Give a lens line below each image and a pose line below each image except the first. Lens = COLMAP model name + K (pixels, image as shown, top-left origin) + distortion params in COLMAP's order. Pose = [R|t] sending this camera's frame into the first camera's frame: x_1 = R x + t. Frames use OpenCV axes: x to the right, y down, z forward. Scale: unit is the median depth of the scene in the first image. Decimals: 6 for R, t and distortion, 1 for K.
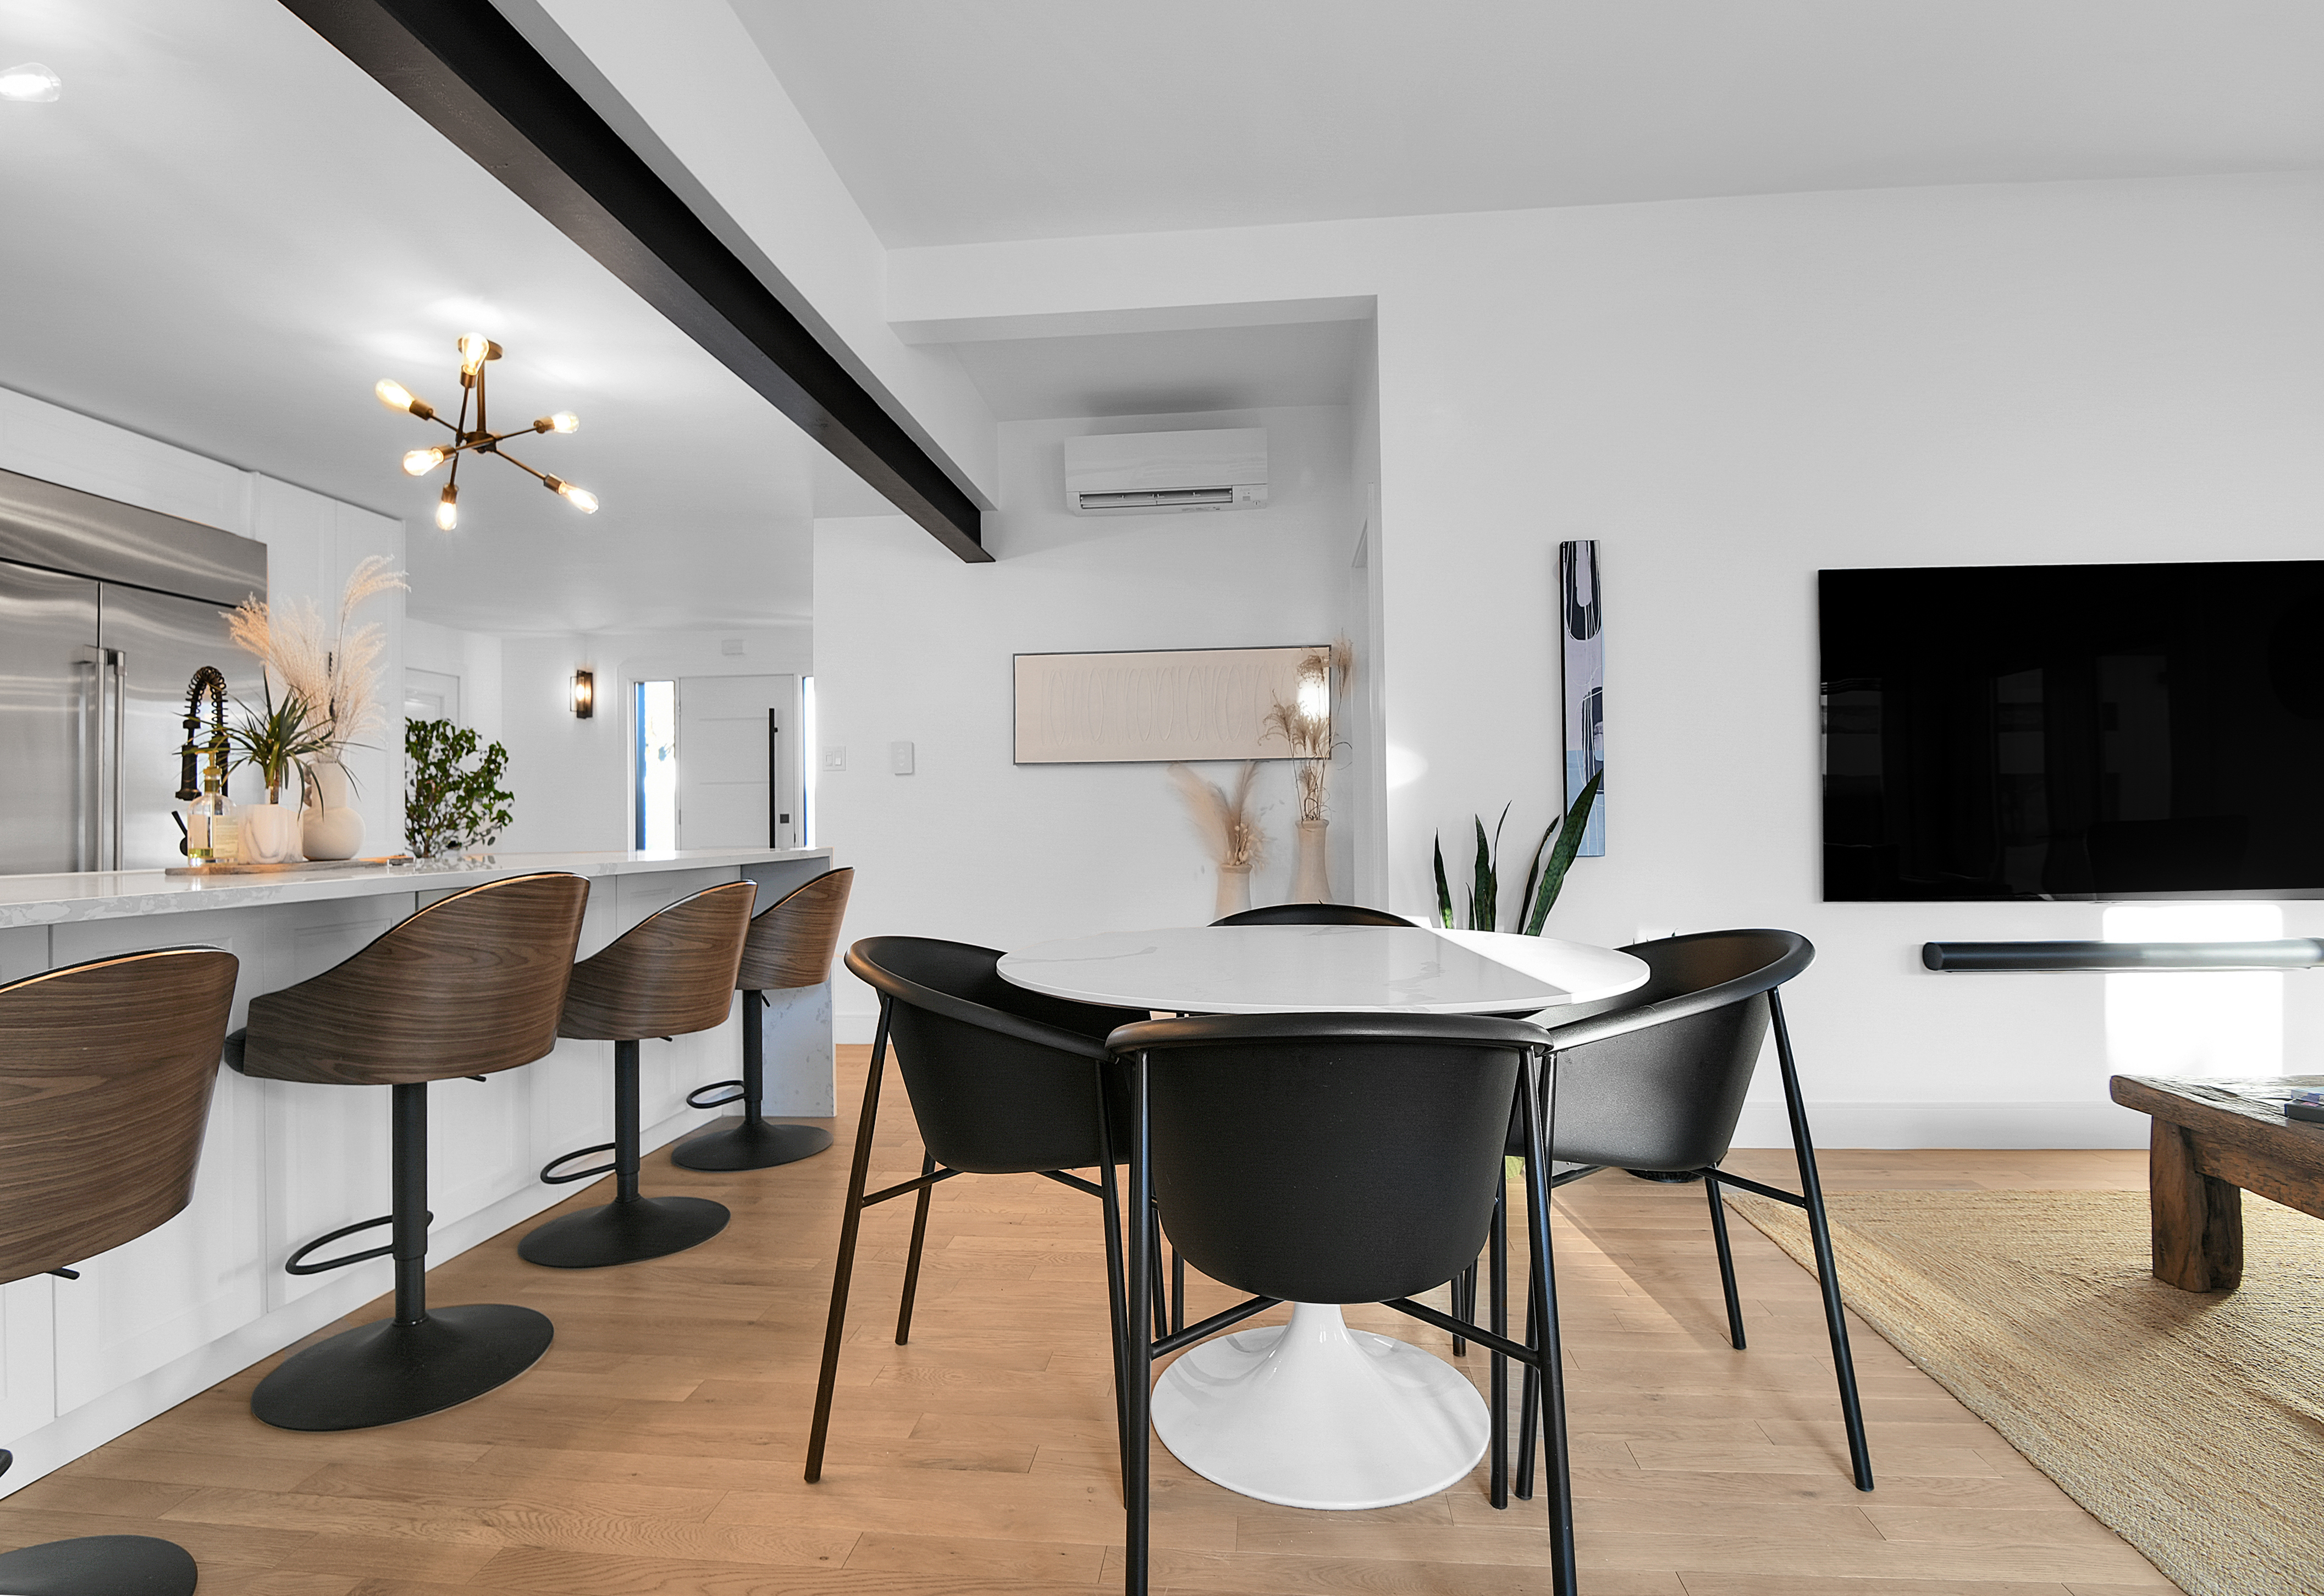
lens RADIAL K [[1166.8, 0, 1150.2], [0, 1166.8, 813.6], [0, 0, 1]] dist [-0.018556, -0.002155]
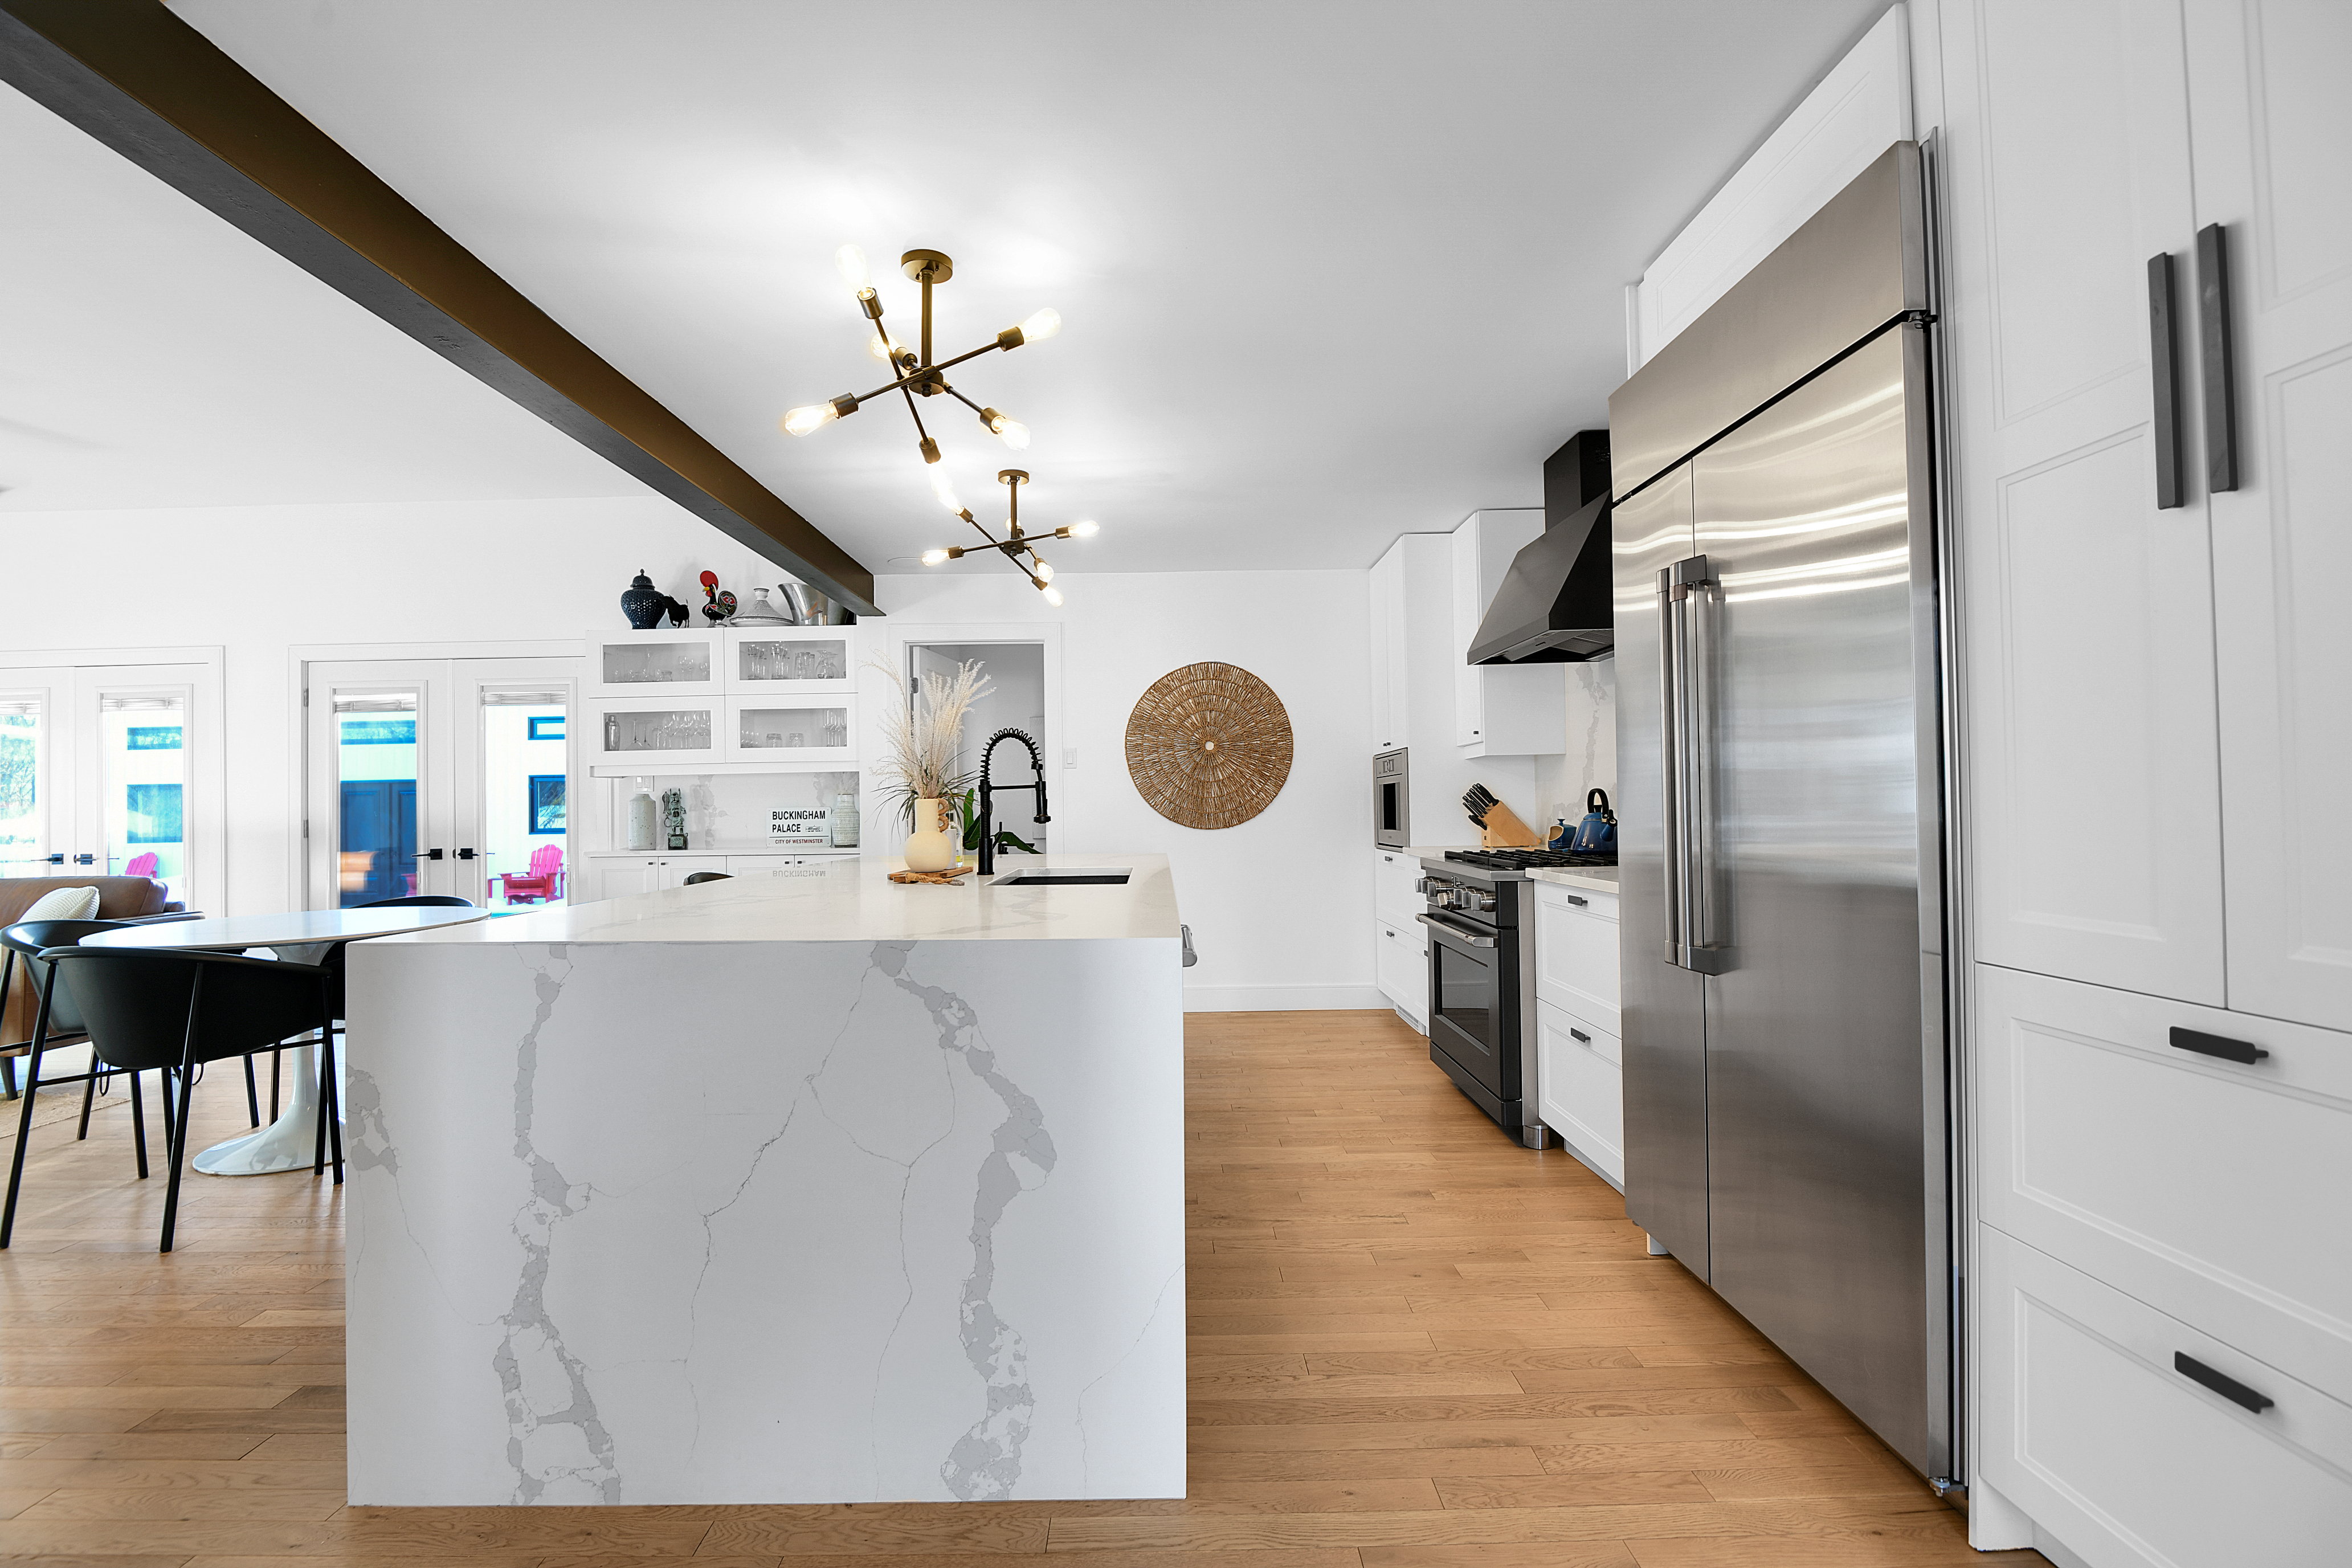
lens RADIAL K [[1079.0, 0, 1166.8], [0, 1079.0, 776.3], [0, 0, 1]] dist [-0.009938, -0.004599]
pose [[-0.989638, 0.019843, -0.142209, -0.630903], [0.024983, 0.999094, -0.034446, -0.014745], [0.141397, -0.037642, -0.989237, 1.746133]]
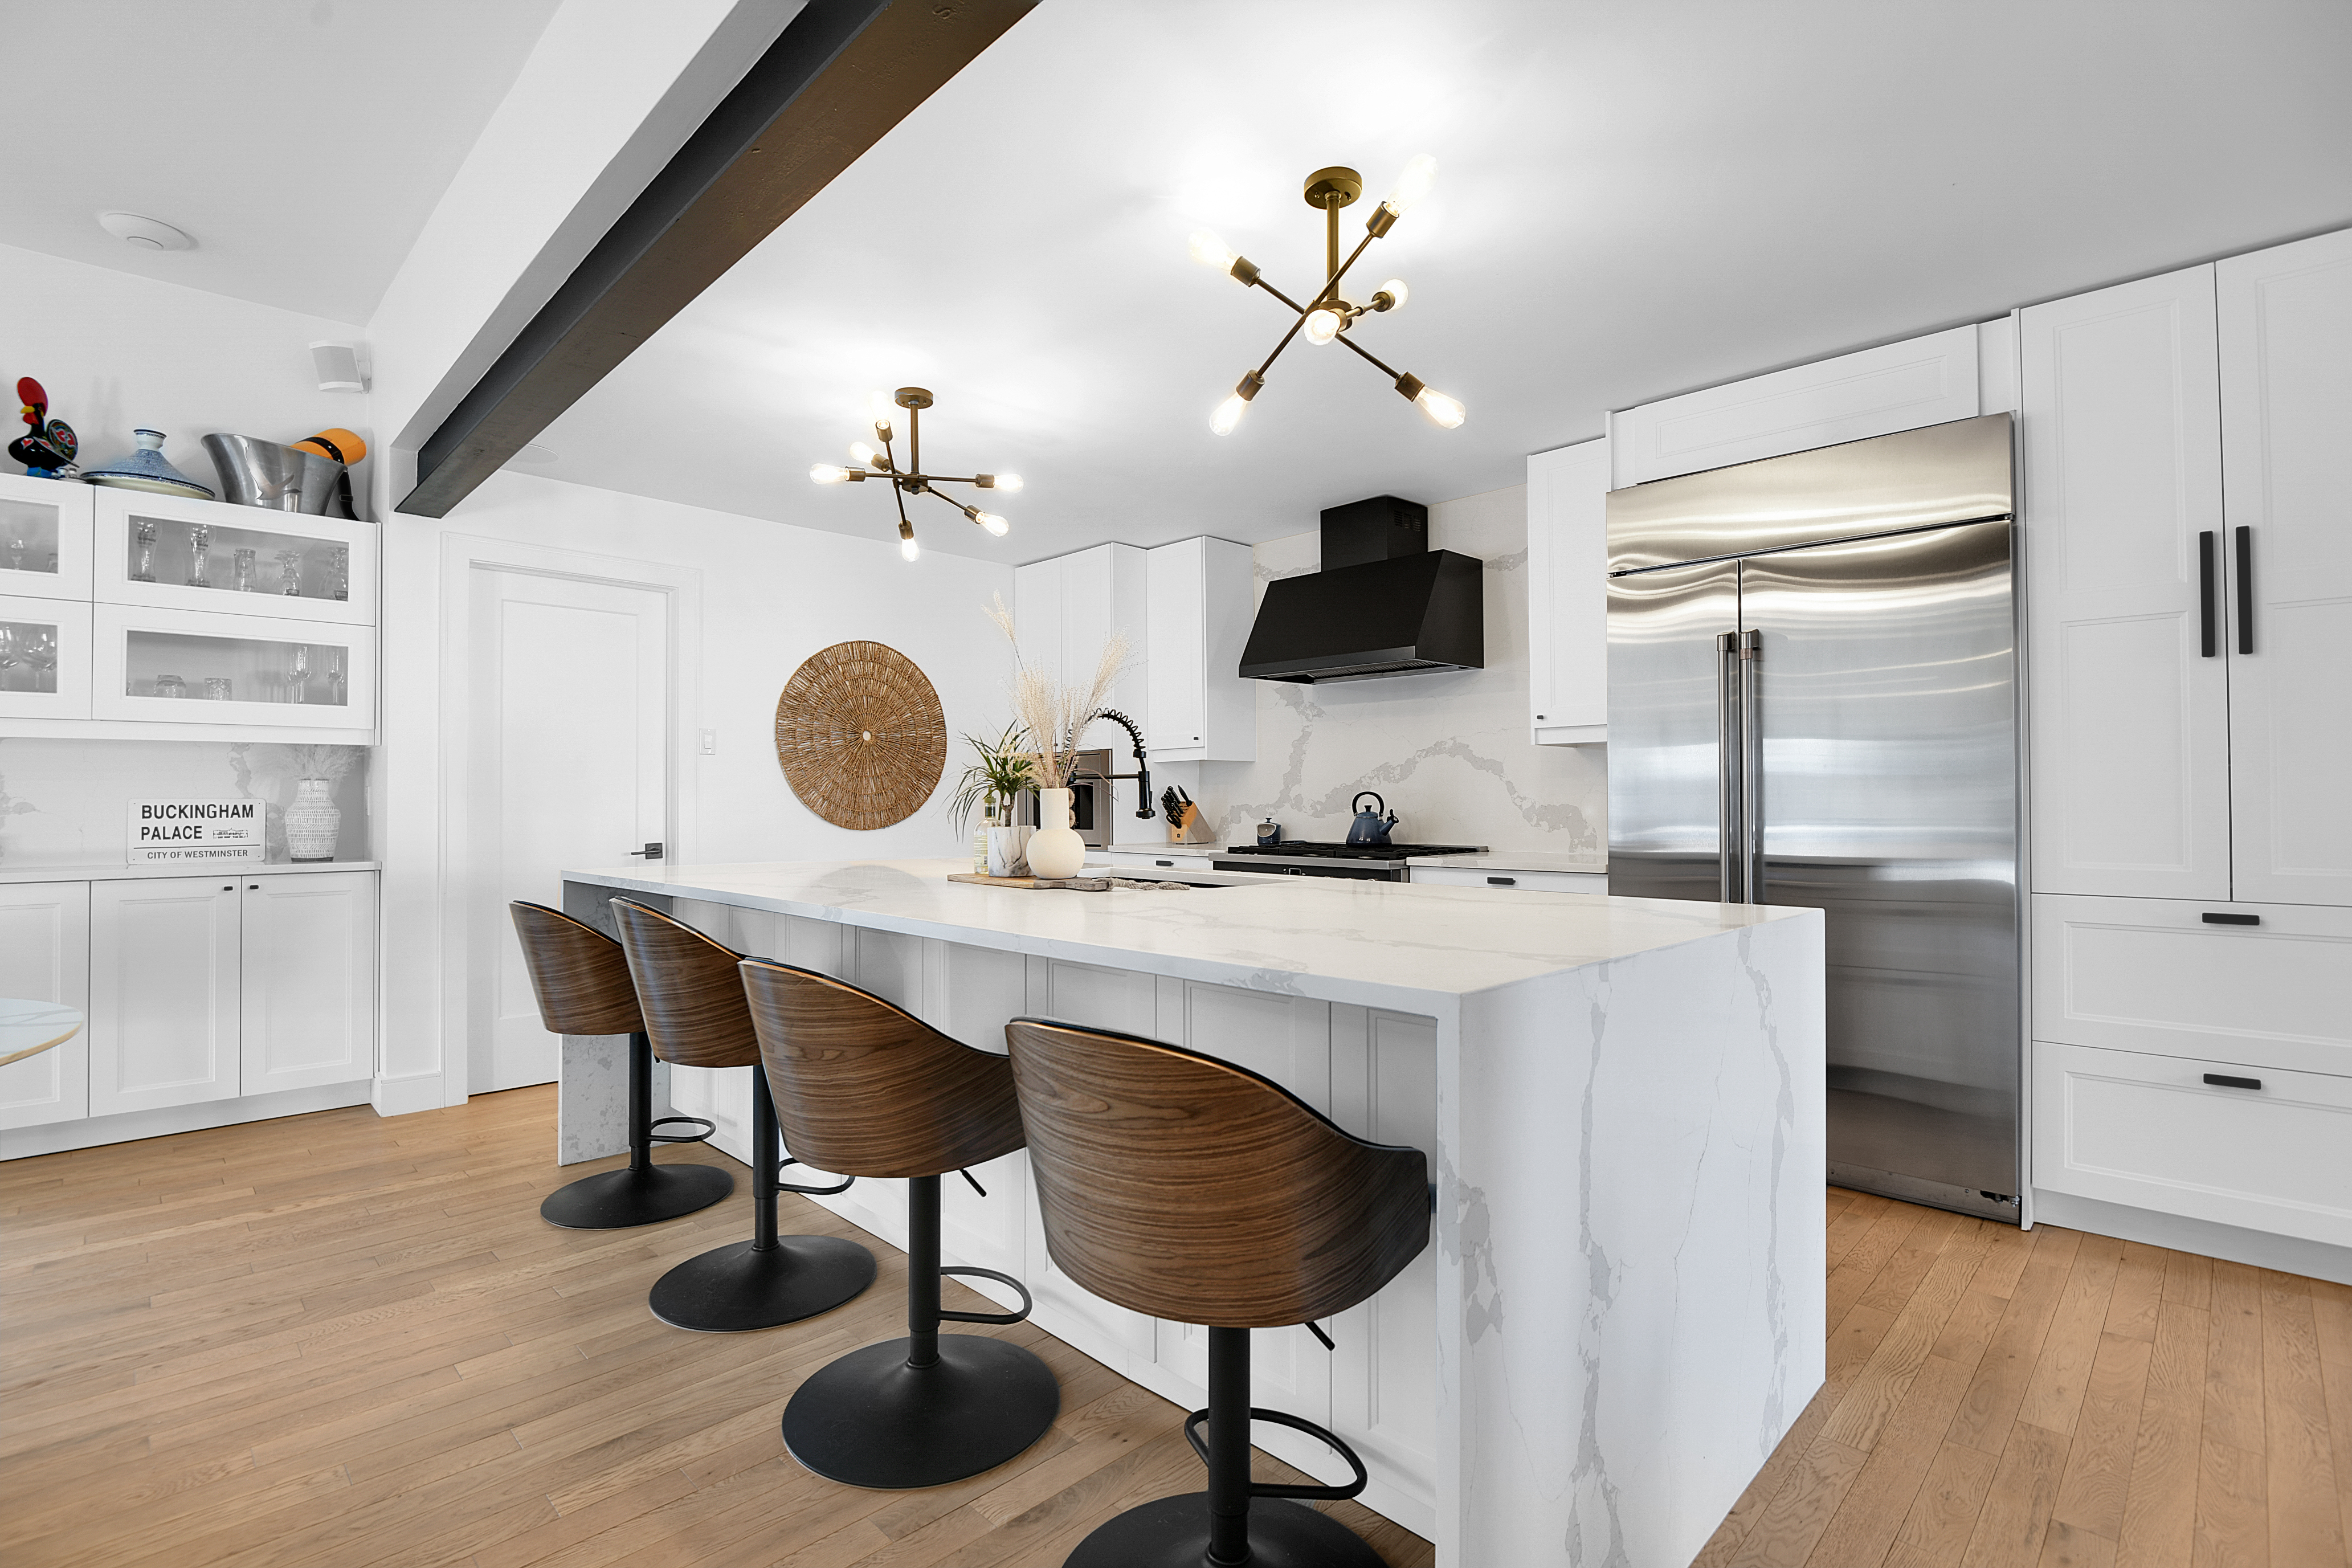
lens RADIAL K [[1079.0, 0, 1157.7], [0, 1079.0, 782.3], [0, 0, 1]] dist [-0.009938, -0.004599]
pose [[-0.612070, -0.003416, -0.790796, 0.014353], [0.016212, 0.999726, -0.016867, -0.022927], [0.790638, -0.023144, -0.611847, 1.304909]]
